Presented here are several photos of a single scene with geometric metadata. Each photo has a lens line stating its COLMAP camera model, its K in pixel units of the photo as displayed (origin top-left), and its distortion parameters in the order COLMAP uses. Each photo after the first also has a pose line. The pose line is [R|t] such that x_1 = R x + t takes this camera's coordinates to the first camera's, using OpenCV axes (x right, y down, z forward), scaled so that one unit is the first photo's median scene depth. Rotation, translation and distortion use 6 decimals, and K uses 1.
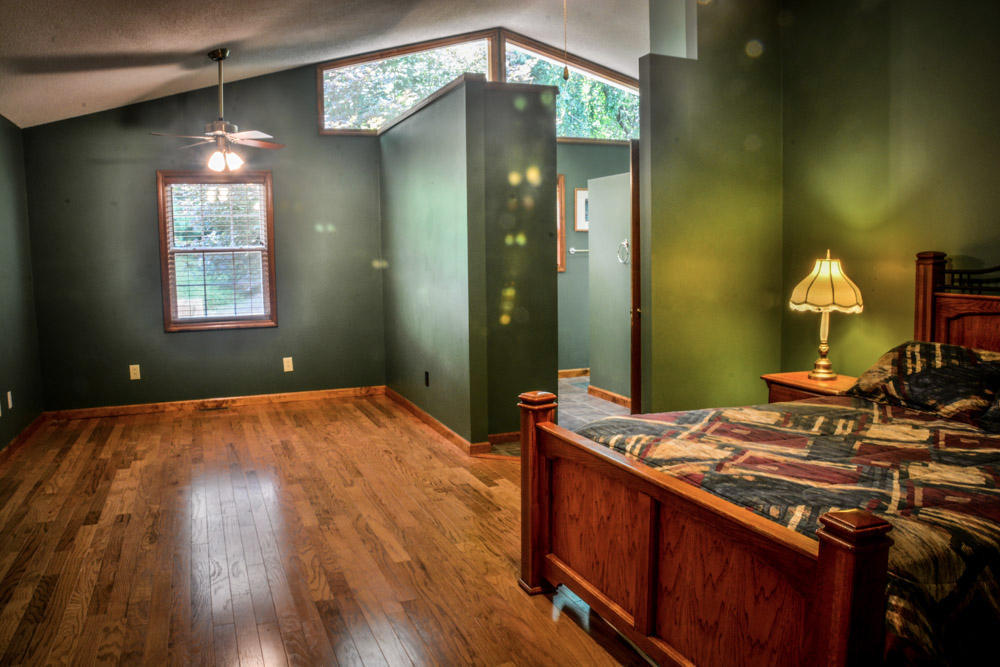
lens RADIAL K [[786.2, 0, 500.0], [0, 786.2, 333.5], [0, 0, 1]] dist [-0.164612, 0.107783]
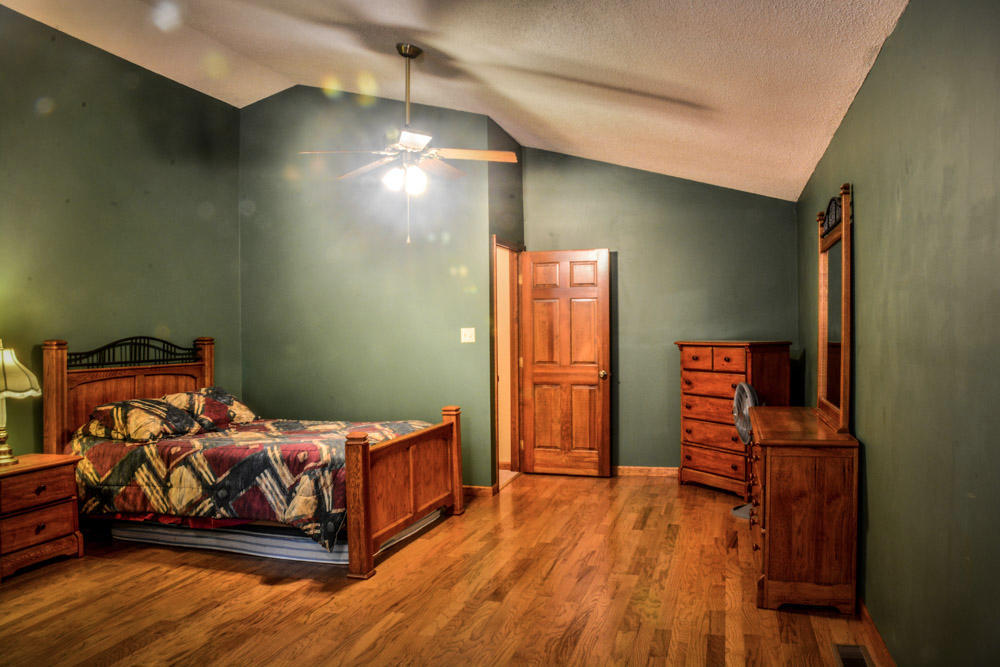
lens RADIAL K [[786.2, 0, 500.0], [0, 786.2, 333.5], [0, 0, 1]] dist [-0.164612, 0.107783]
pose [[-0.791065, 0.022171, 0.611330, -0.870515], [0.087628, 0.993144, 0.077373, -0.161822], [-0.605423, 0.114776, -0.787584, 1.648015]]
